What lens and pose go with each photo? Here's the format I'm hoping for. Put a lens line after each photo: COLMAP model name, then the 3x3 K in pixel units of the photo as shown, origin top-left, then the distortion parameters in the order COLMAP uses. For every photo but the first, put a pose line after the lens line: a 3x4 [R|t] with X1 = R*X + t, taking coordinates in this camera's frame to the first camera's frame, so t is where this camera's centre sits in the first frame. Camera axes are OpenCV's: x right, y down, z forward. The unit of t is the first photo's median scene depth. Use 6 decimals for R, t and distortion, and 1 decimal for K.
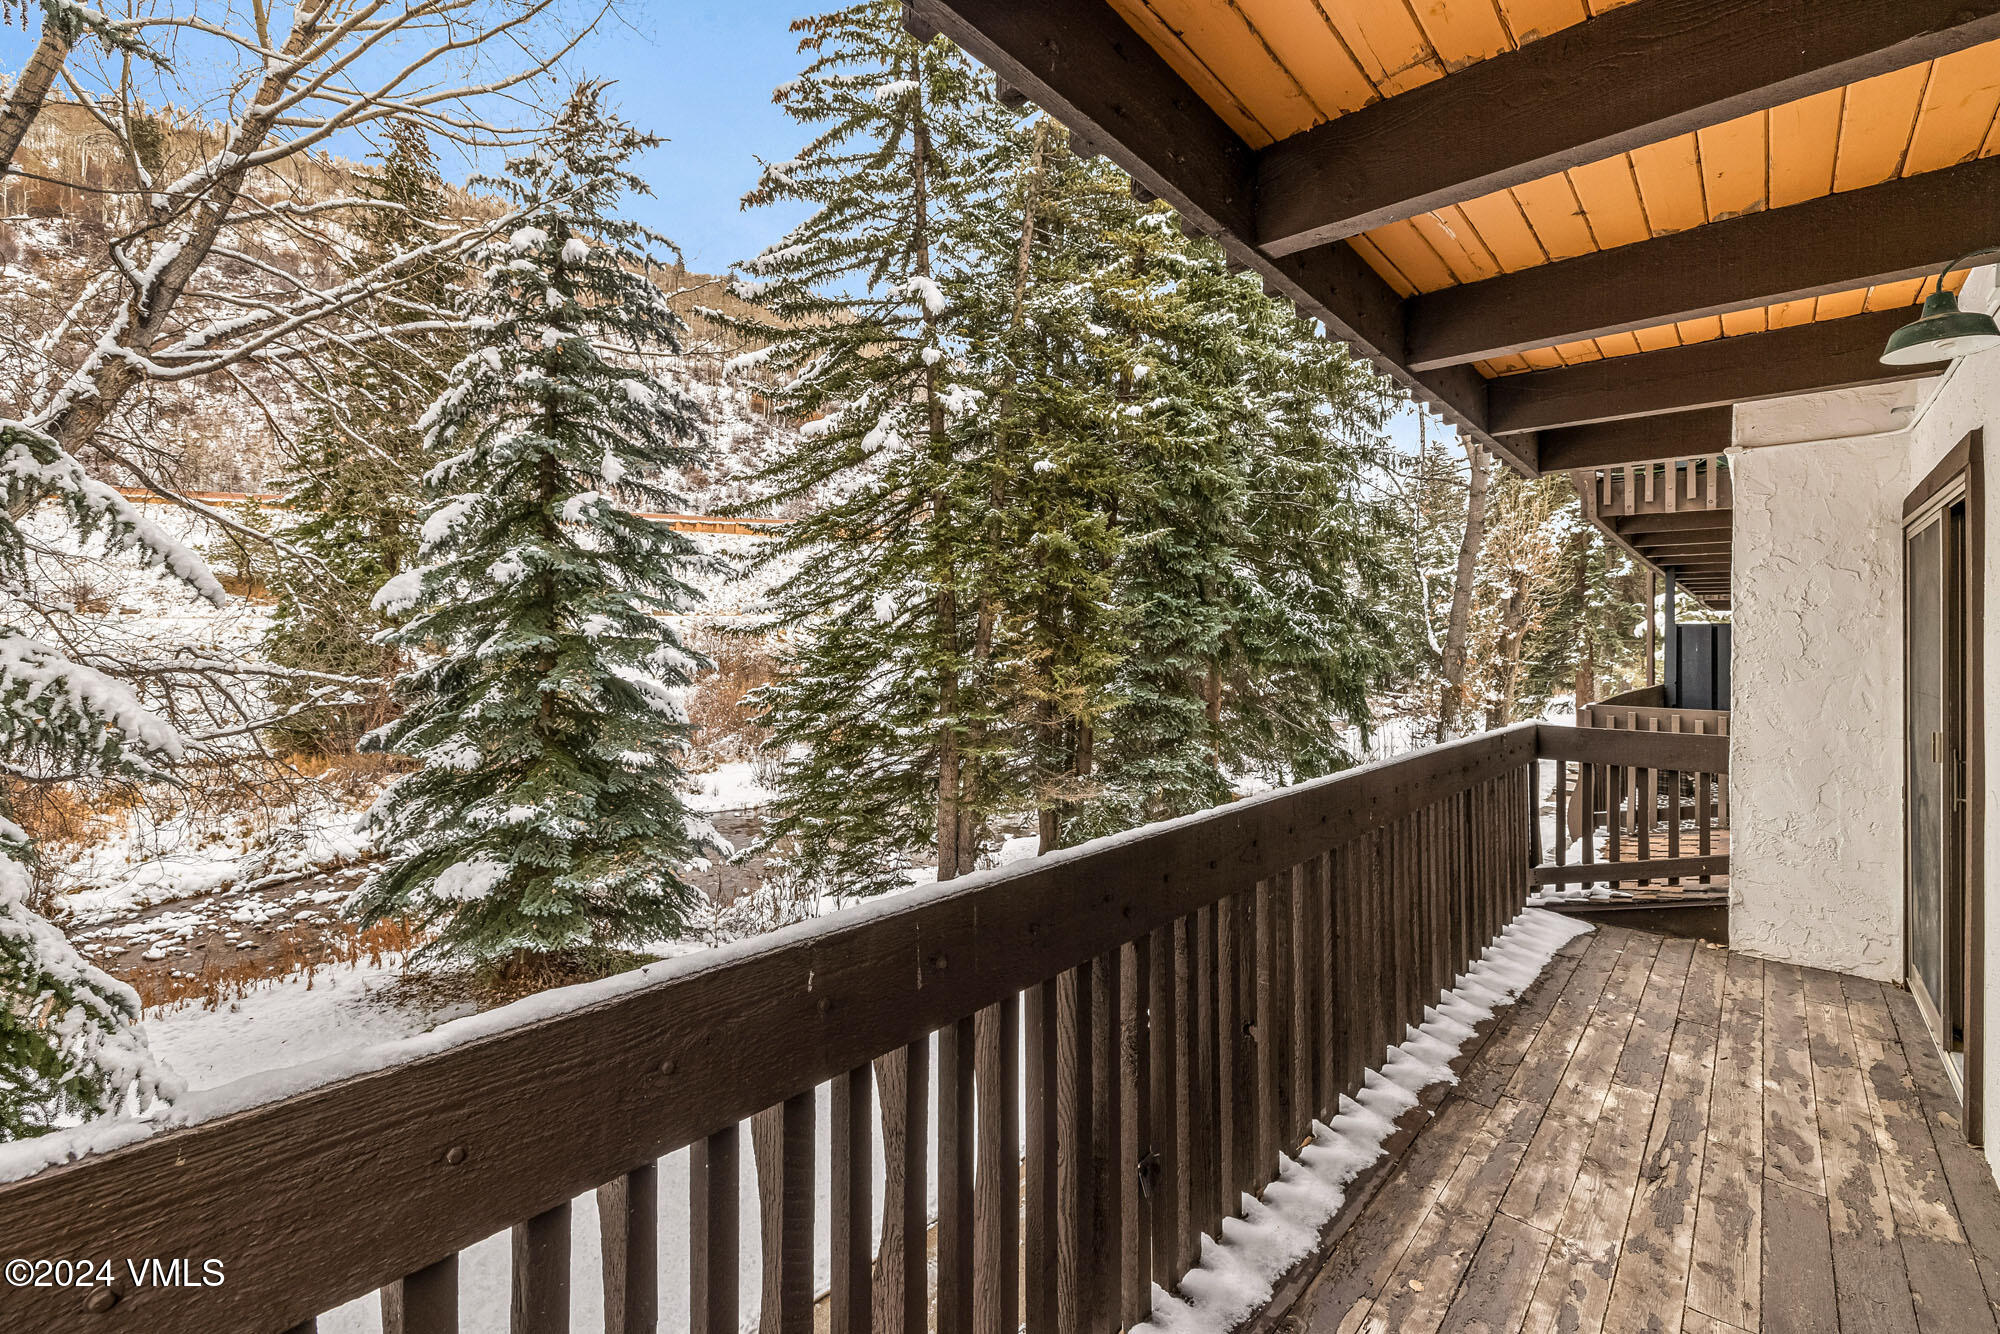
lens RADIAL K [[856.2, 0, 1002.2], [0, 856.2, 635.3], [0, 0, 1]] dist [0.000358, 0.000159]
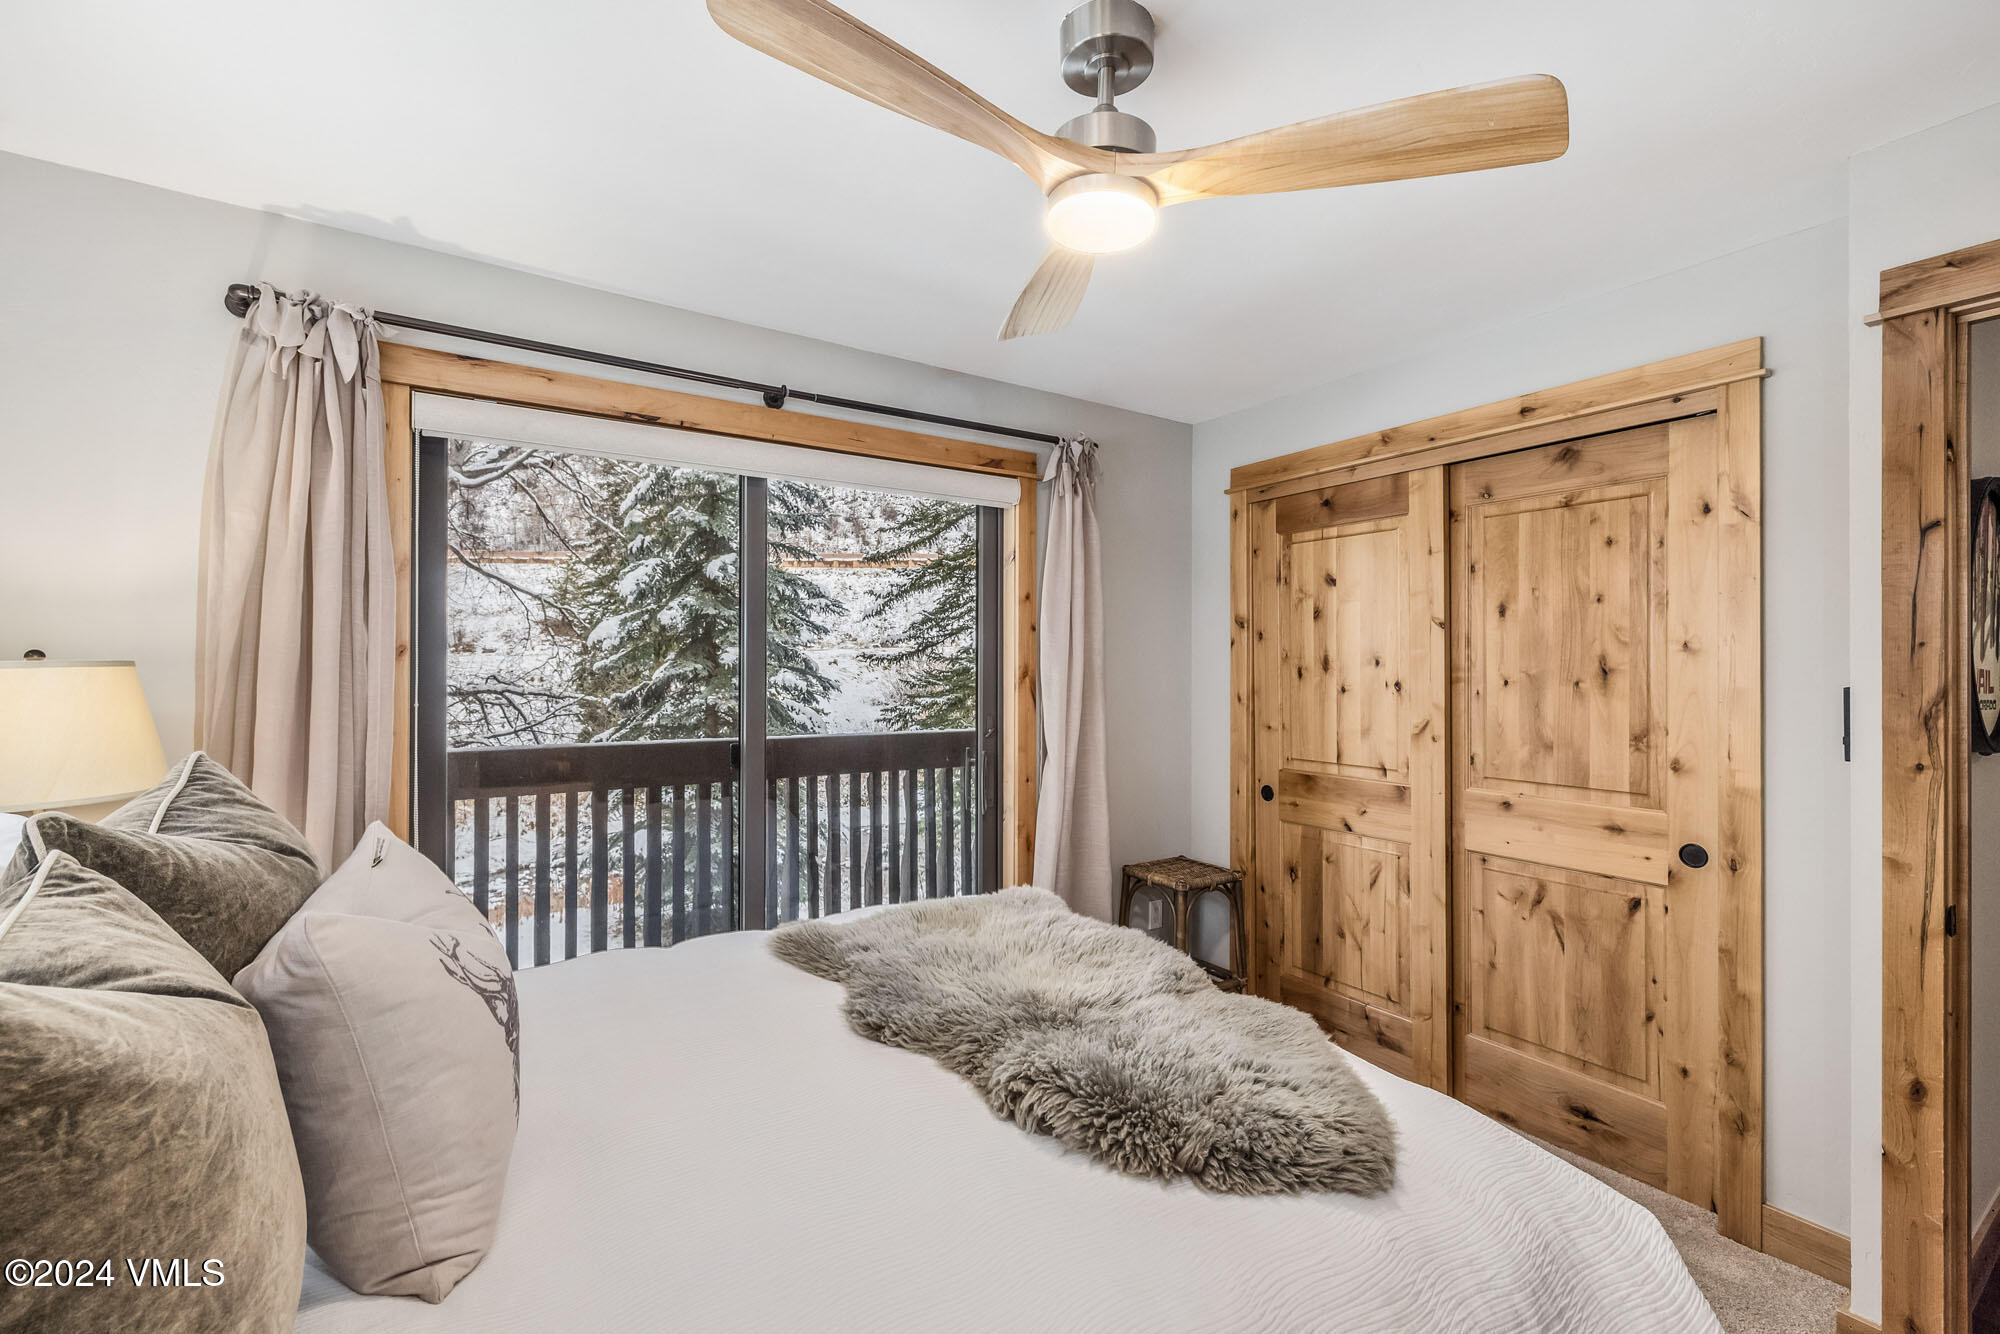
lens RADIAL K [[848.3, 0, 1000.0], [0, 848.3, 667.0], [0, 0, 1]] dist [-0.000214, -0.000012]
pose [[0.966535, -0.010174, -0.256331, 0.240592], [0.011246, 0.999933, 0.002716, 0.006718], [0.256286, -0.005508, 0.966585, -0.144668]]
